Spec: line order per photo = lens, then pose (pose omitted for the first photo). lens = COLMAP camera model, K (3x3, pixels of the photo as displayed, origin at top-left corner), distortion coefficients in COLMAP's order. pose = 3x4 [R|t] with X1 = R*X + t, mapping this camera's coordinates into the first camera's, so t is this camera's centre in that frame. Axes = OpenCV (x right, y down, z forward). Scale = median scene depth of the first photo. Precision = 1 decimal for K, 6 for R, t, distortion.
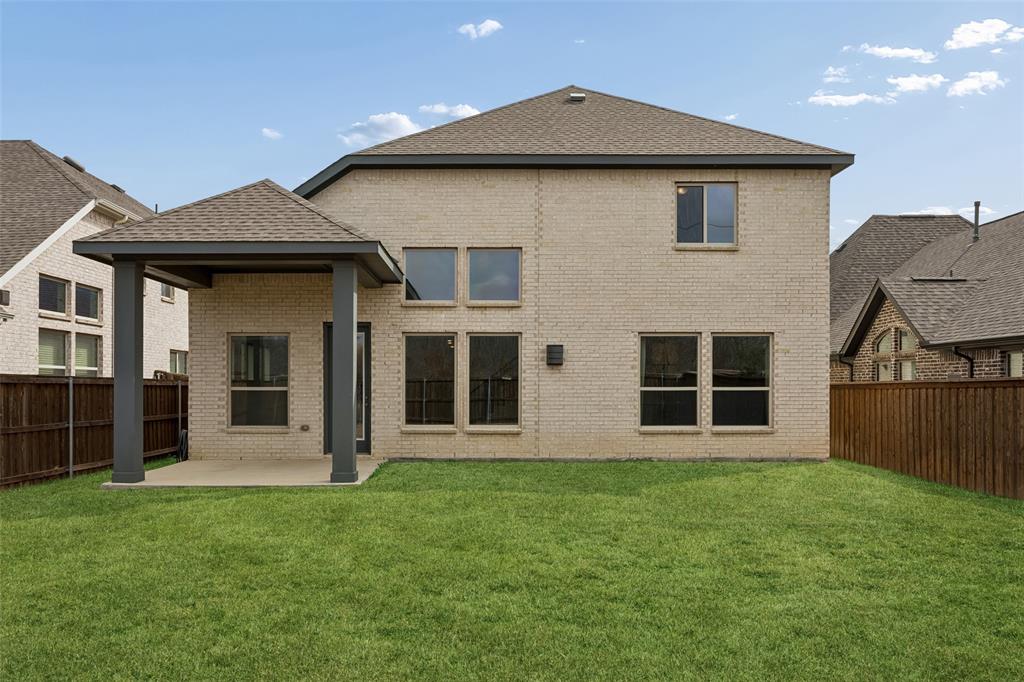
lens RADIAL K [[786.6, 0, 493.7], [0, 786.6, 379.6], [0, 0, 1]] dist [-0.010514, -0.002581]
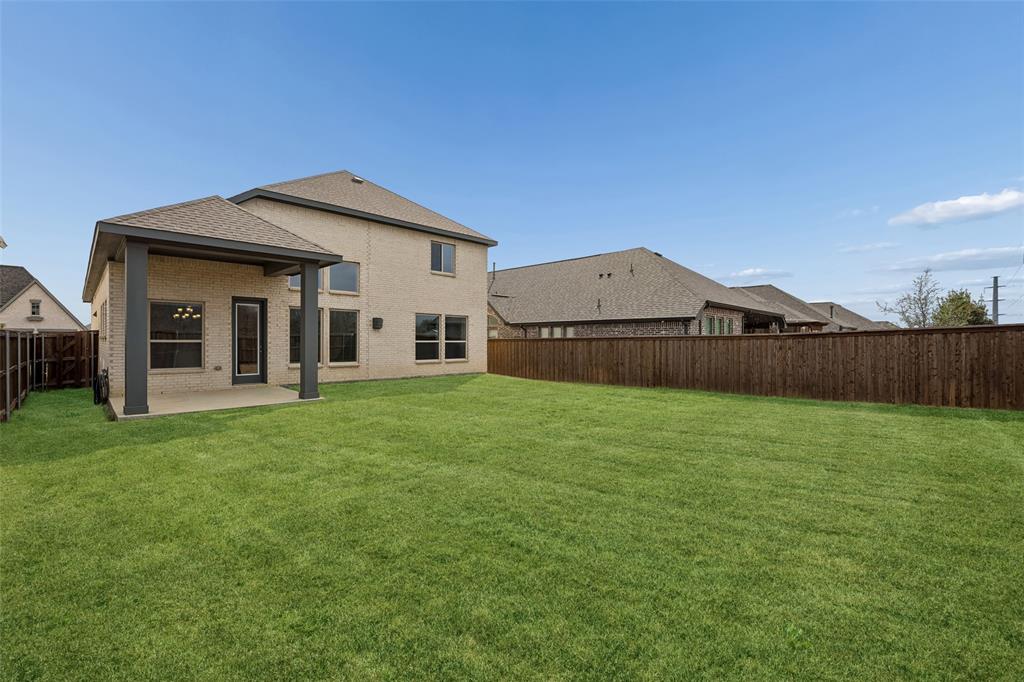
lens RADIAL K [[433.4, 0, 512.6], [0, 433.4, 343.6], [0, 0, 1]] dist [-0.003185, -0.000273]
pose [[0.707923, -0.002147, 0.706286, -0.415980], [-0.008750, 0.999892, 0.011810, 0.001854], [-0.706236, -0.014541, 0.707828, 0.049445]]
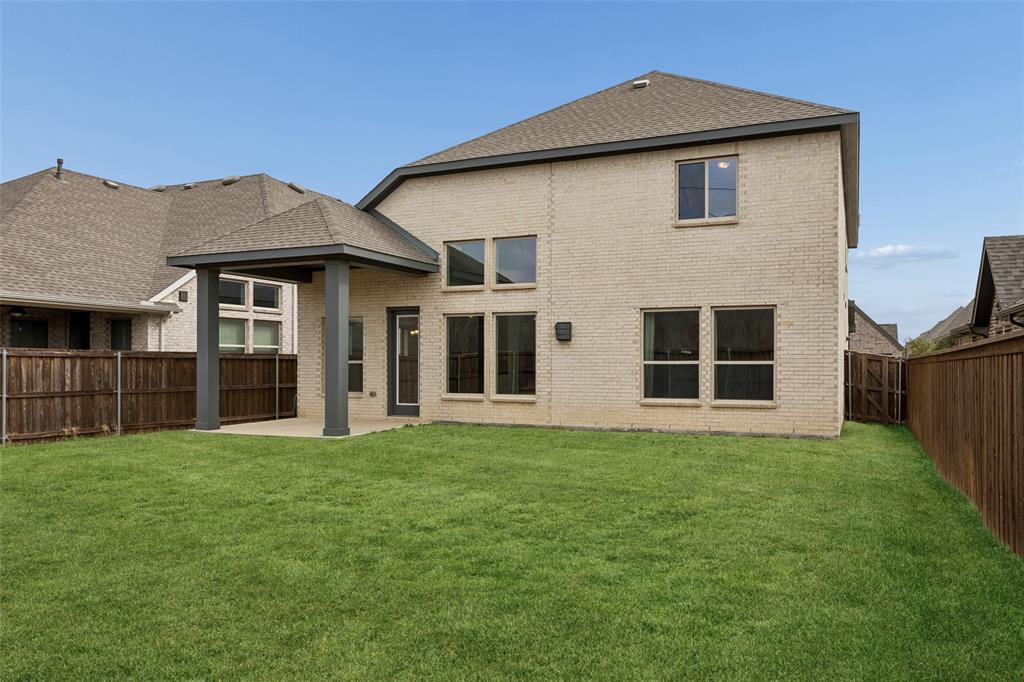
lens RADIAL K [[786.6, 0, 518.6], [0, 786.6, 347.4], [0, 0, 1]] dist [-0.010514, -0.002581]
pose [[0.908298, -0.006999, -0.418265, 0.474057], [0.002905, 0.999941, -0.010425, 0.002126], [0.418313, 0.008254, 0.908265, -0.016980]]
